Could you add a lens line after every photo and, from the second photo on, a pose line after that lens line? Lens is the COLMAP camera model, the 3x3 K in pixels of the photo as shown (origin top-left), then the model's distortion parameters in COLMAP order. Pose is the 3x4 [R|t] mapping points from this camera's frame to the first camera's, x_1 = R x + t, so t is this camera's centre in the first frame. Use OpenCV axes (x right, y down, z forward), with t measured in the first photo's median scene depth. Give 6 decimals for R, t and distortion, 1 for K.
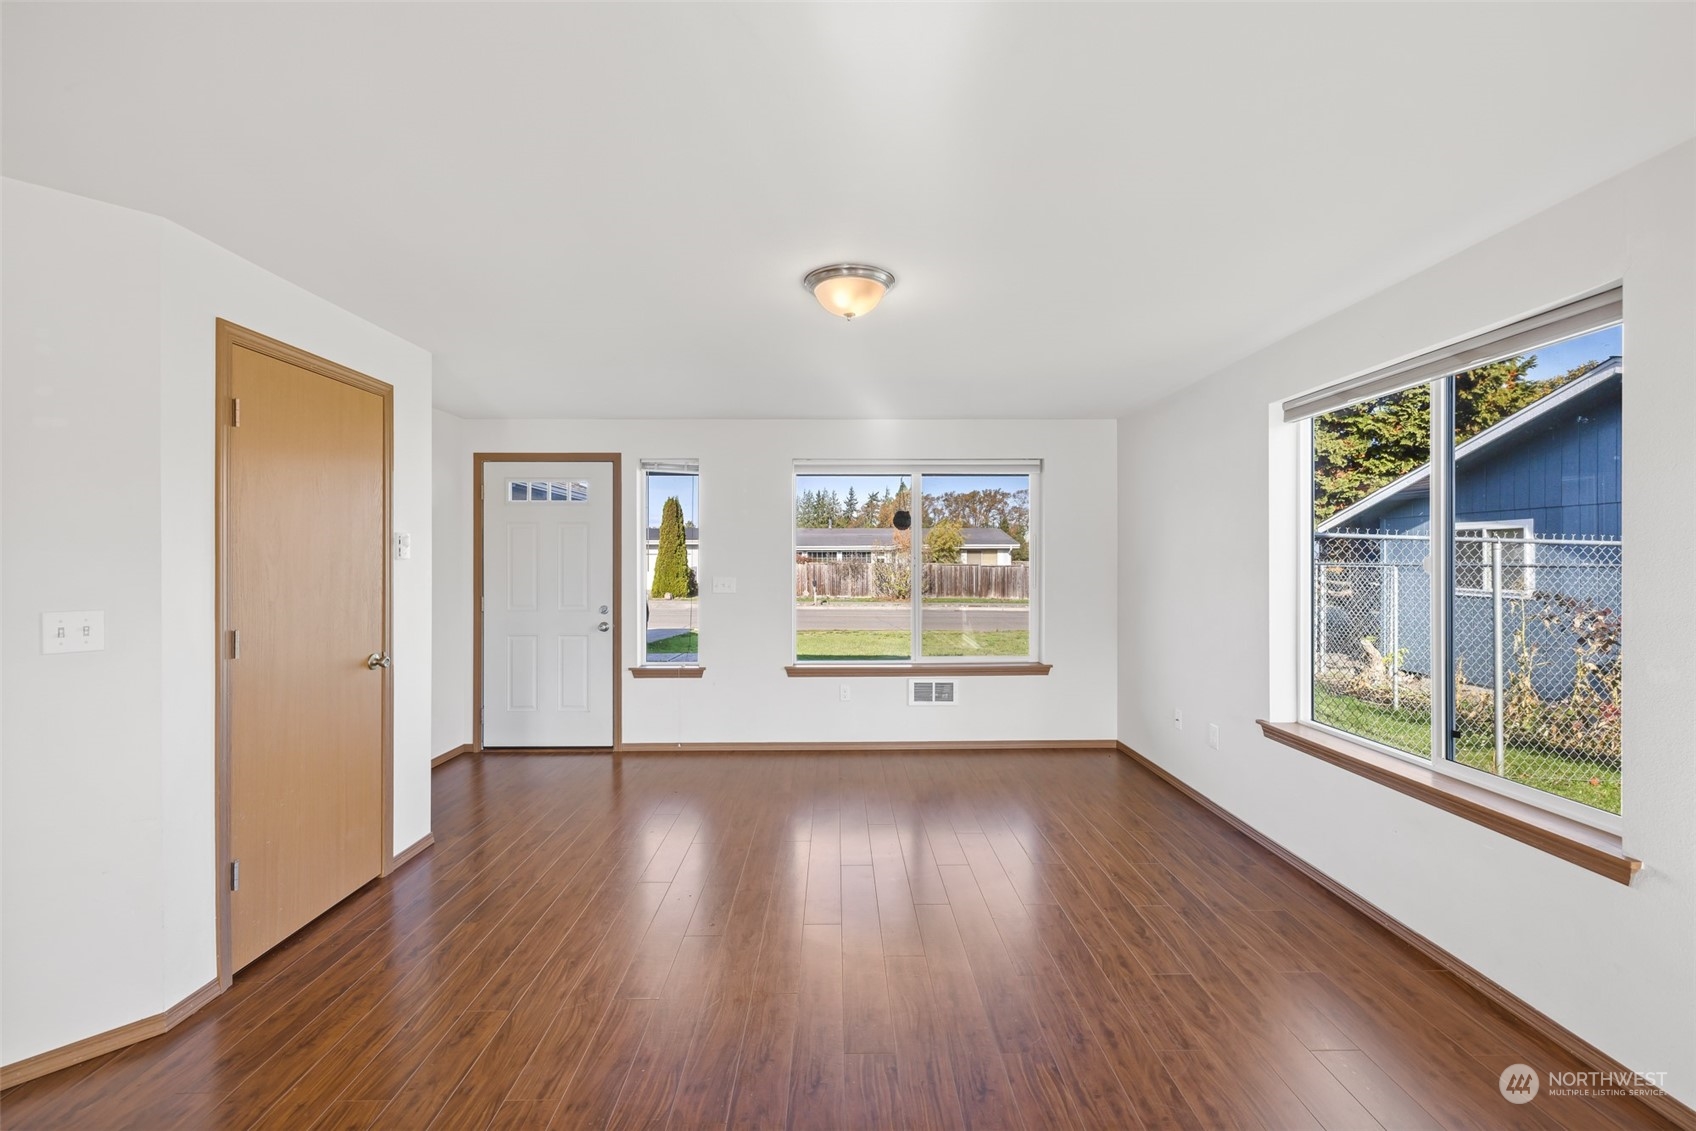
lens RADIAL K [[721.5, 0, 849.7], [0, 721.5, 556.0], [0, 0, 1]] dist [0.002826, -0.000338]
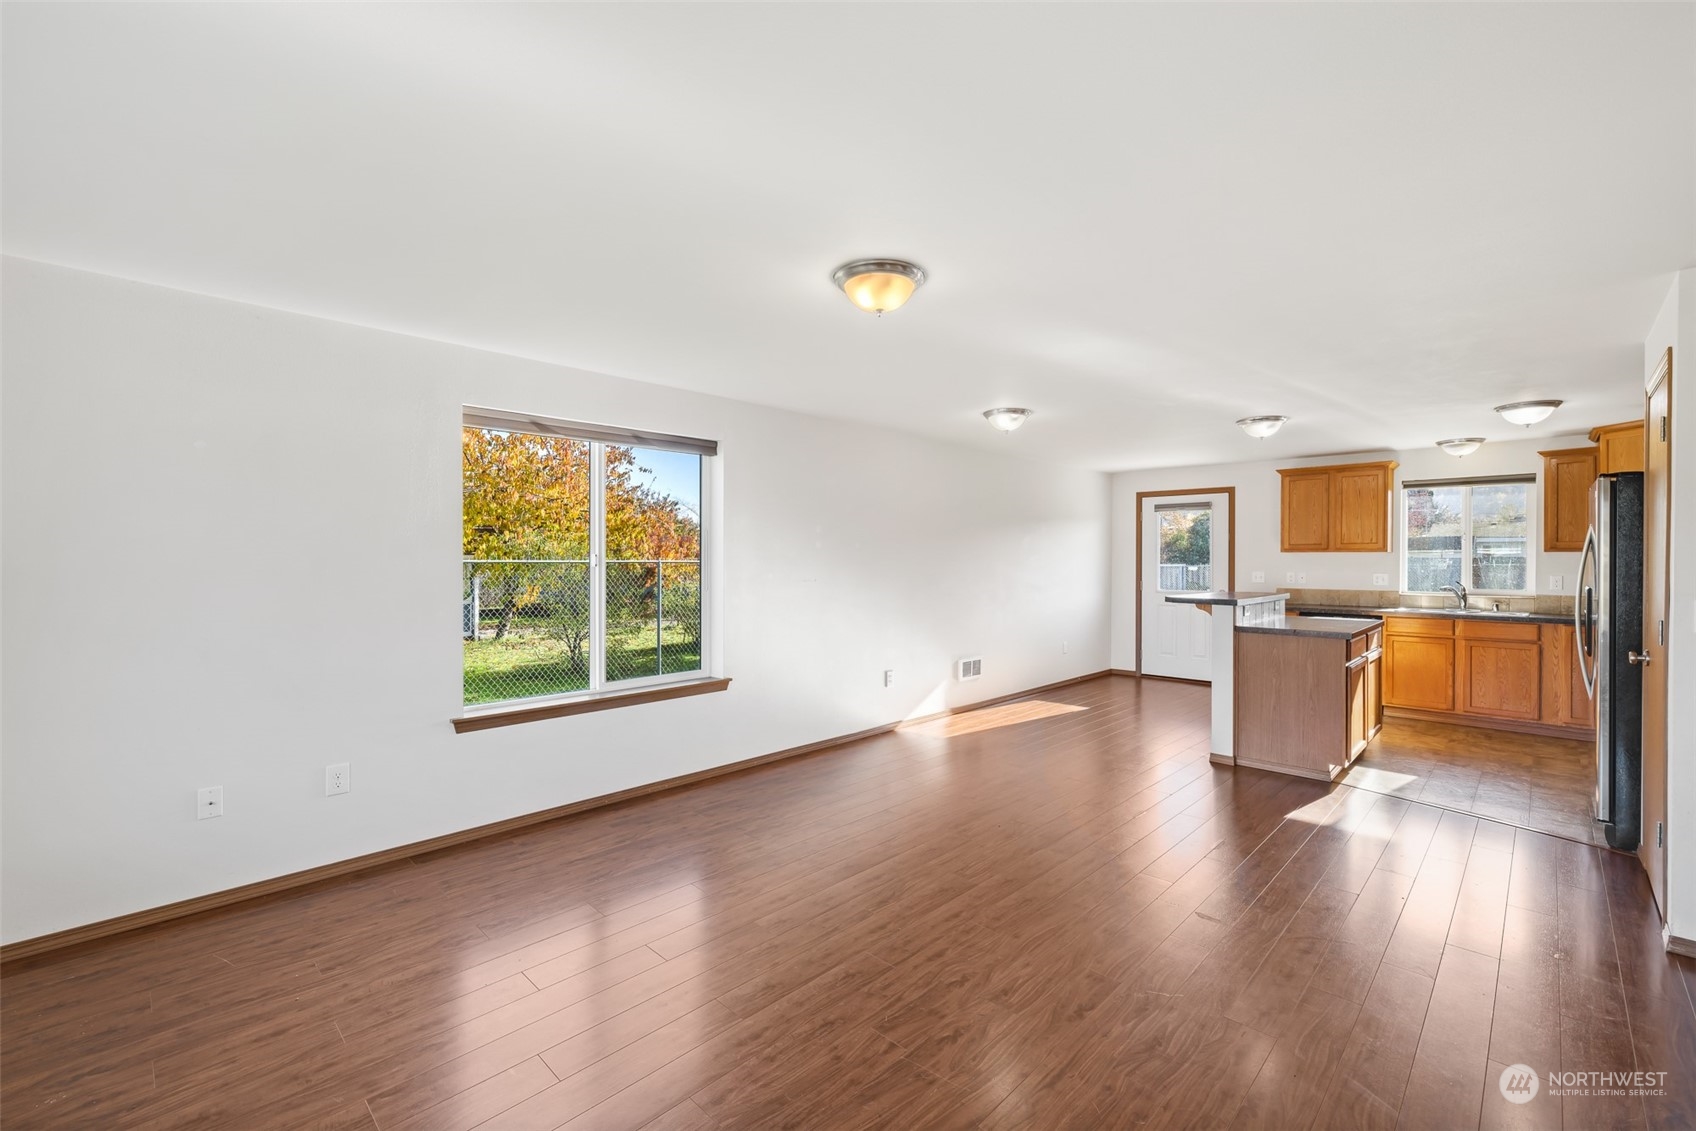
lens RADIAL K [[721.5, 0, 841.7], [0, 721.5, 558.2], [0, 0, 1]] dist [0.002826, -0.000338]
pose [[-0.698920, -0.000204, 0.715200, -0.344743], [-0.002870, 0.999993, -0.002519, 0.003561], [-0.715194, -0.003813, -0.698916, 0.875560]]
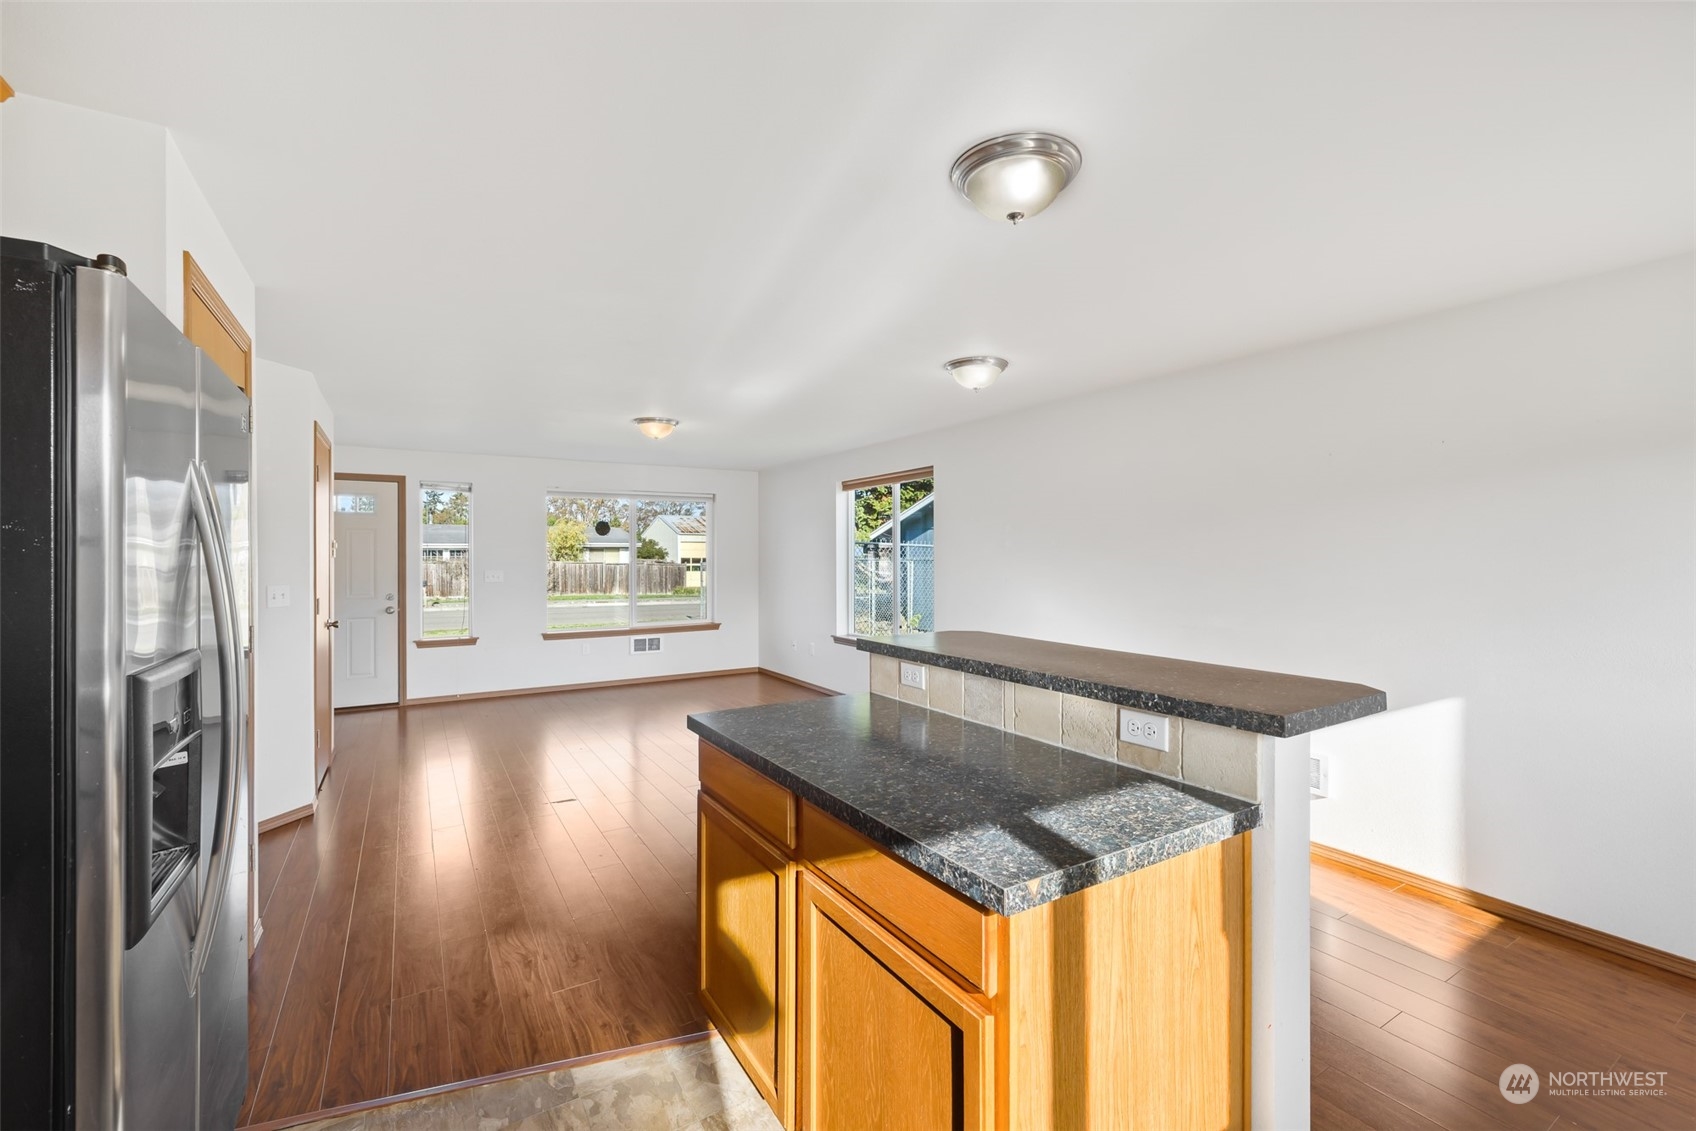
lens RADIAL K [[721.5, 0, 839.4], [0, 721.5, 559.5], [0, 0, 1]] dist [0.002826, -0.000338]
pose [[0.869784, -0.004904, 0.493408, -0.278528], [0.001094, 0.999967, 0.008012, -0.002199], [-0.493431, -0.006429, 0.869761, -0.517103]]
